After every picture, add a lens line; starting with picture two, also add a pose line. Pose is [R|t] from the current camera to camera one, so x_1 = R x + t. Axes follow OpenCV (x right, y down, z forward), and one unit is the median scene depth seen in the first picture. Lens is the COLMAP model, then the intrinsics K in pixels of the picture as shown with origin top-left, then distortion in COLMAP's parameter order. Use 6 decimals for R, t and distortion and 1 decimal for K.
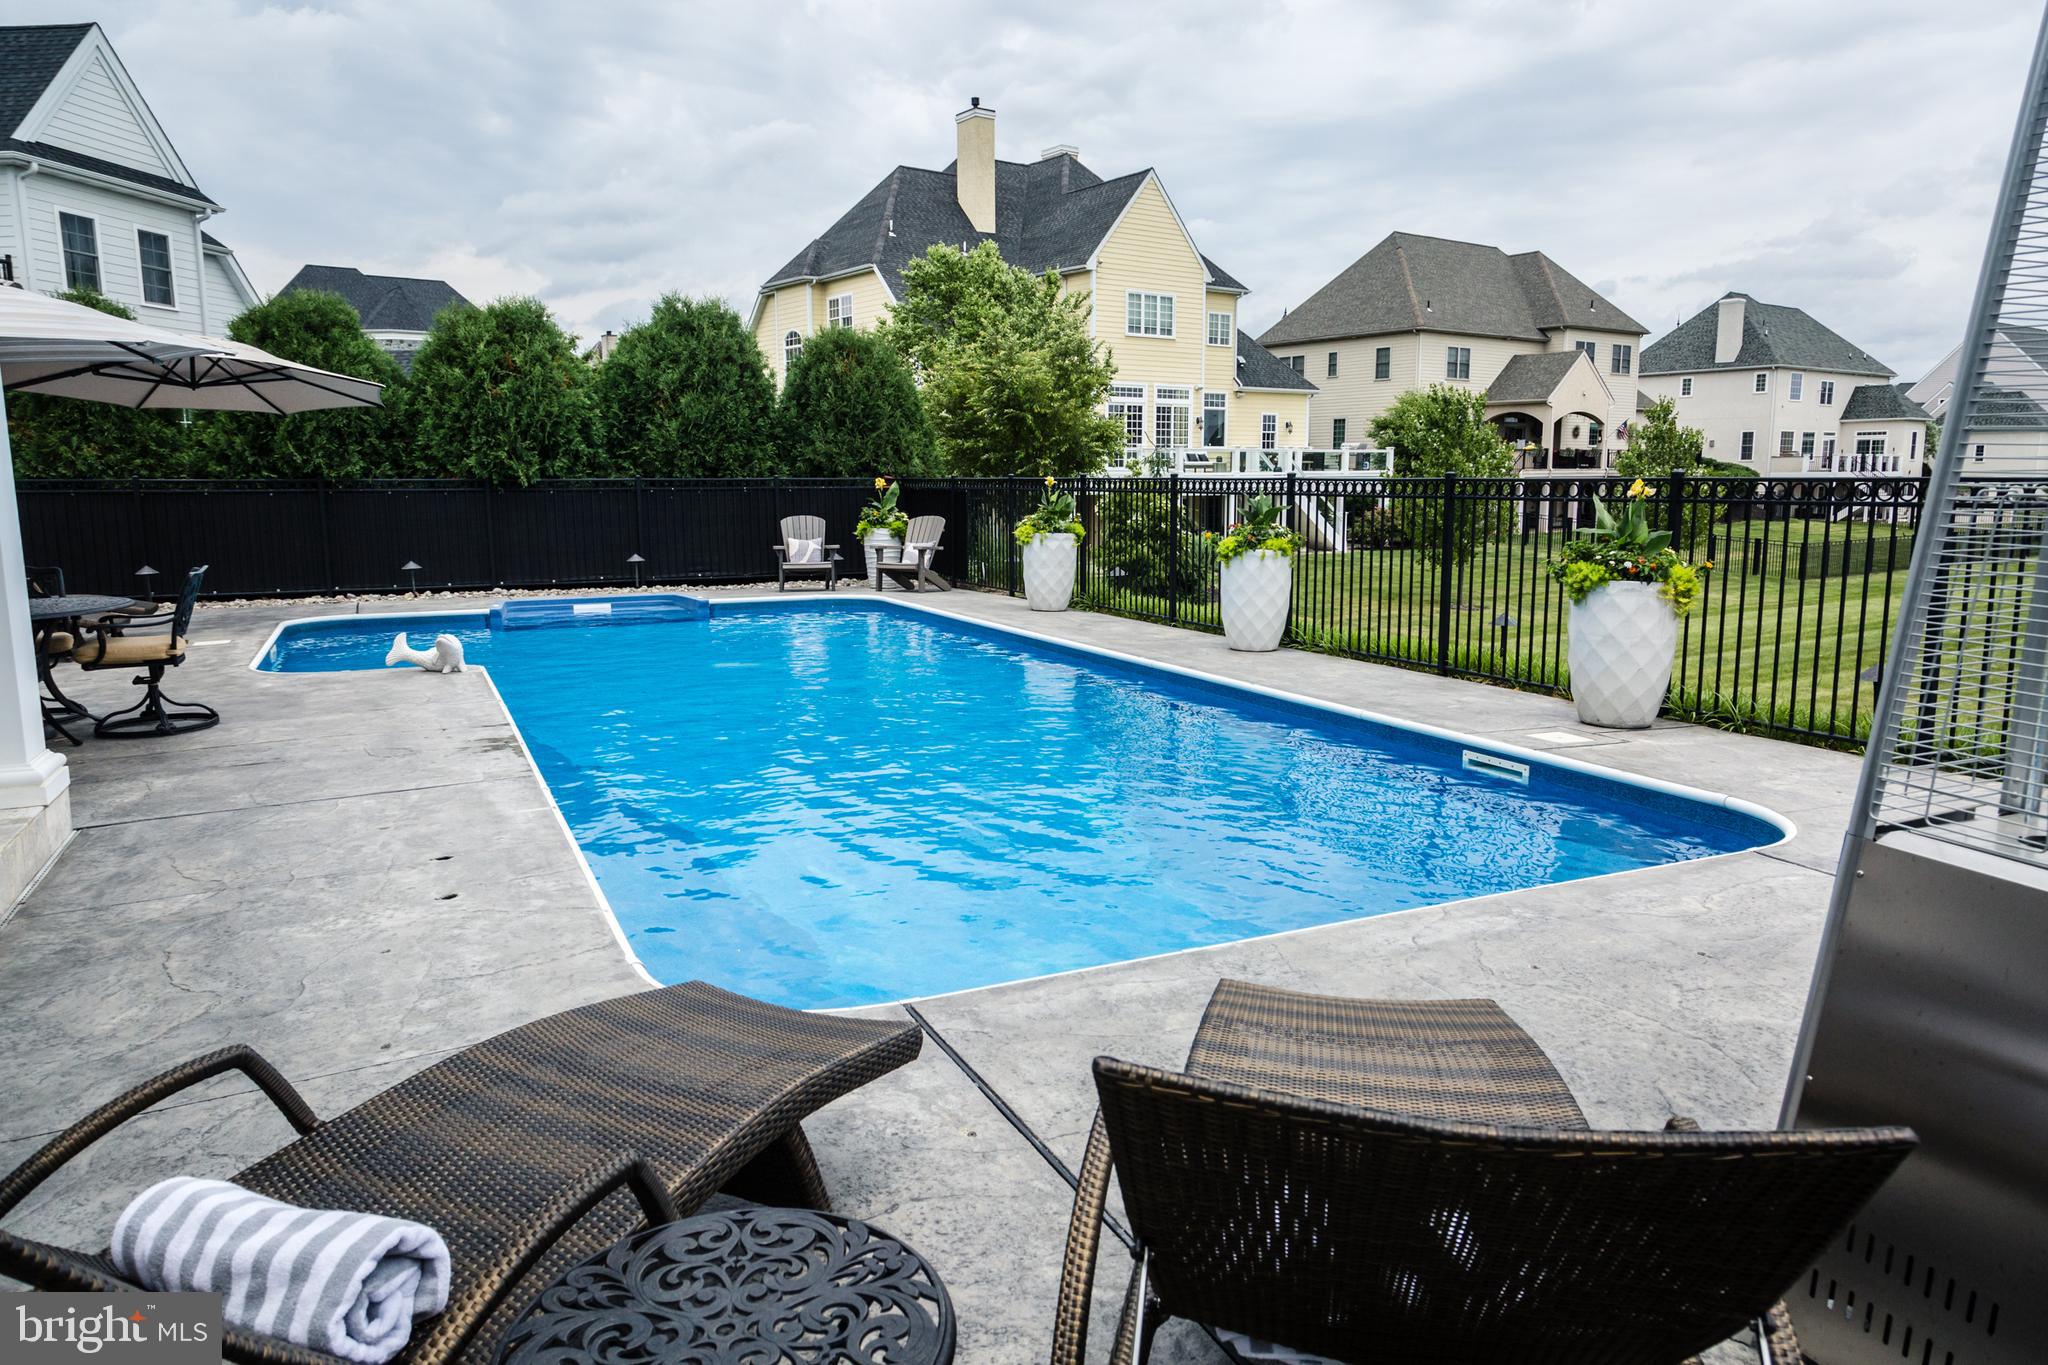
lens RADIAL K [[1354.0, 0, 1024.0], [0, 1354.0, 682.5], [0, 0, 1]] dist [0.022233, -0.000253]
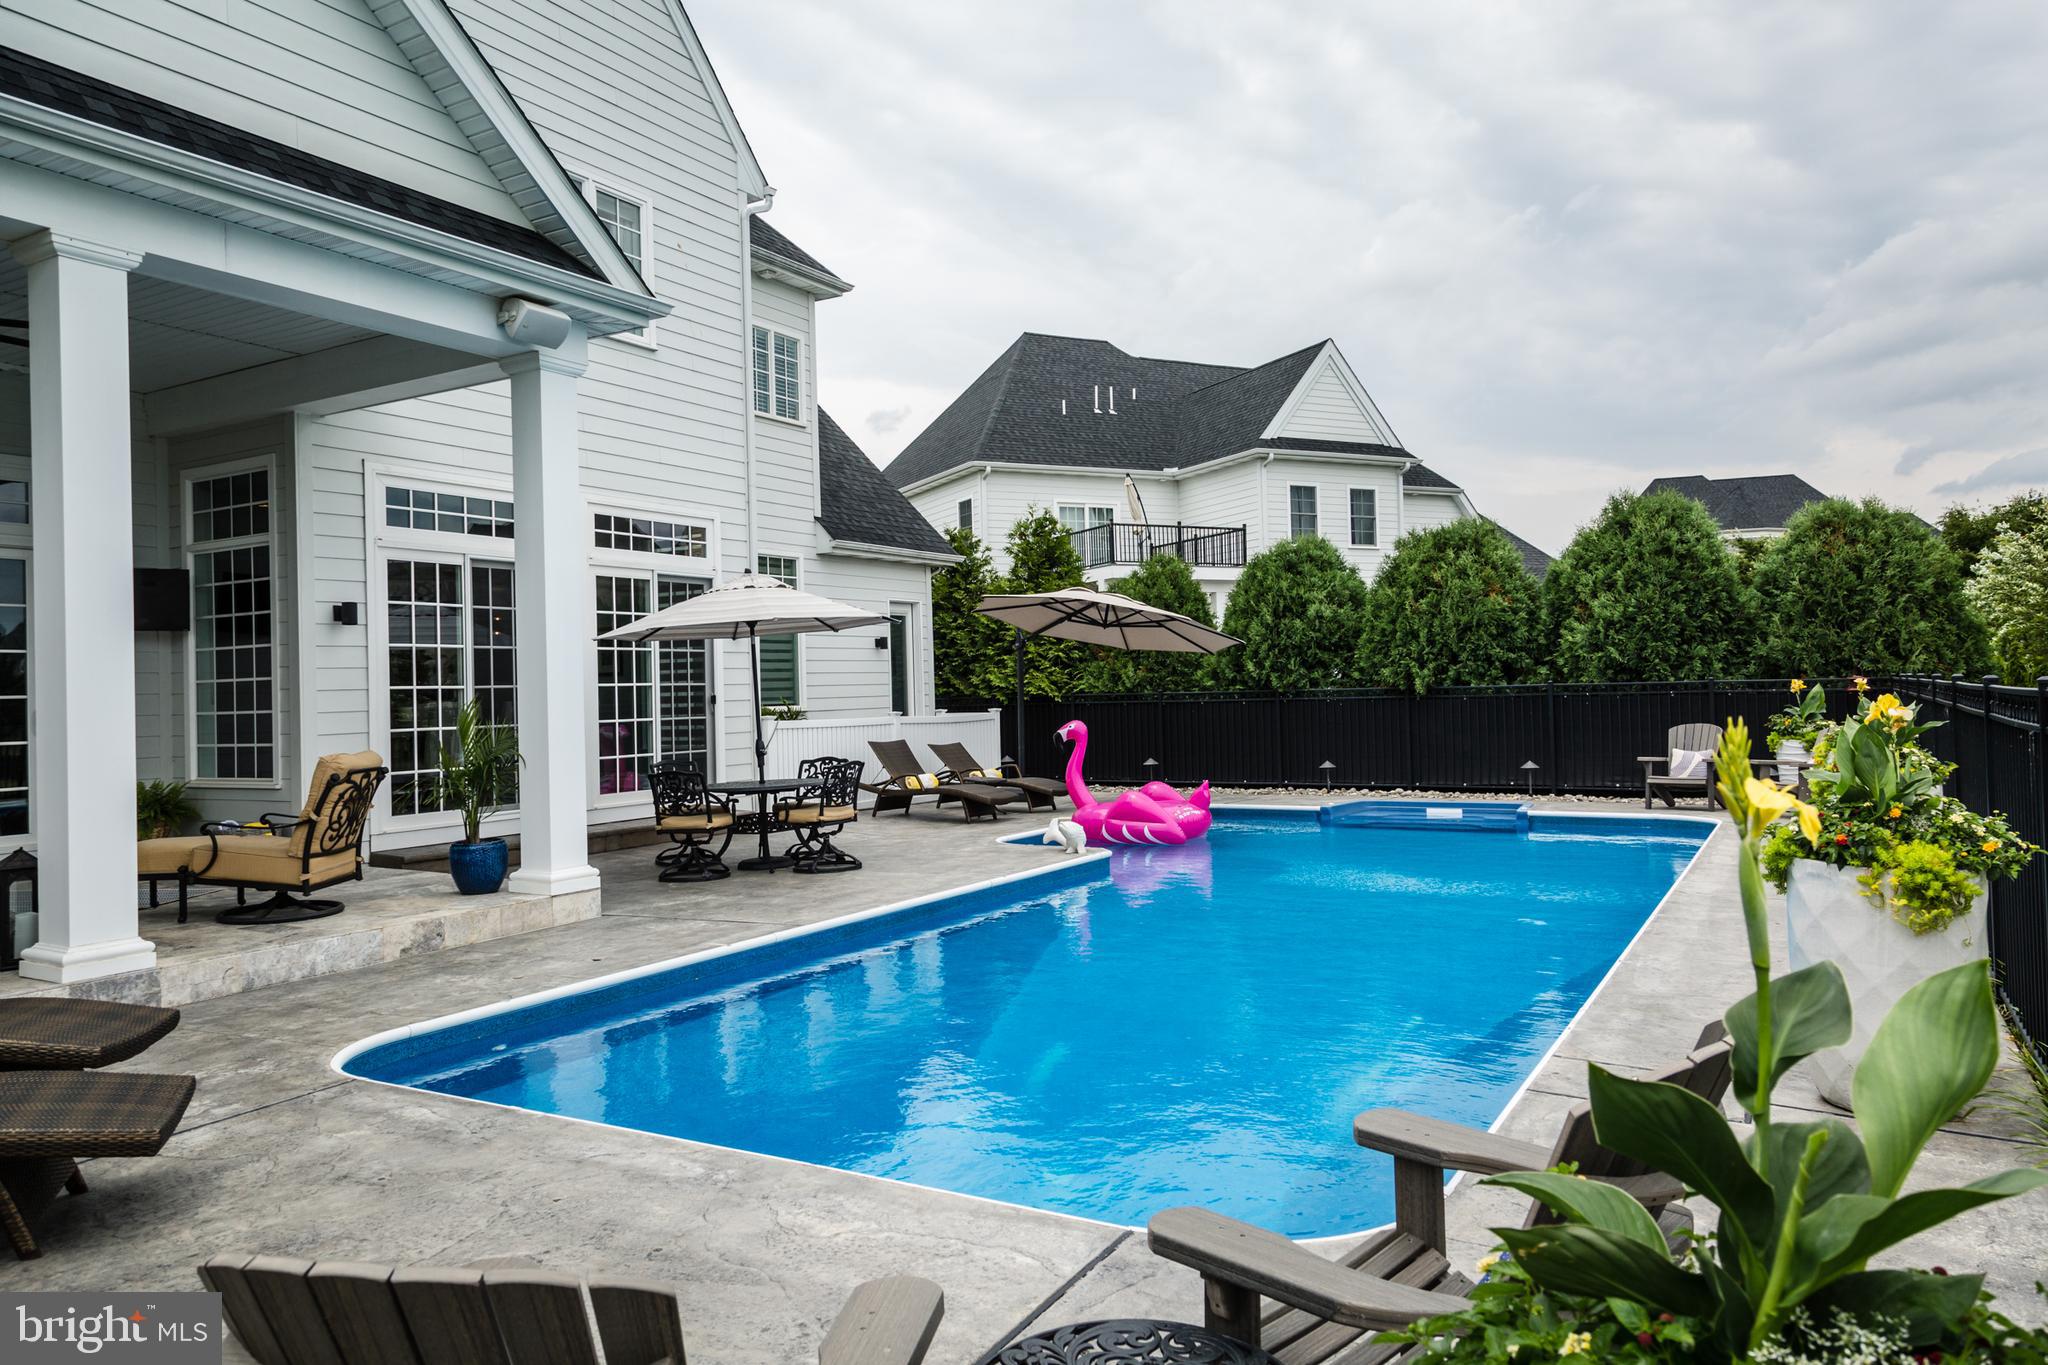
lens RADIAL K [[1354.0, 0, 1024.0], [0, 1354.0, 682.5], [0, 0, 1]] dist [0.022233, -0.000253]
pose [[0.561585, -0.014694, -0.827288, 0.332184], [-0.103848, 0.990684, -0.088091, -0.027771], [0.820876, 0.135383, 0.554828, 0.157941]]
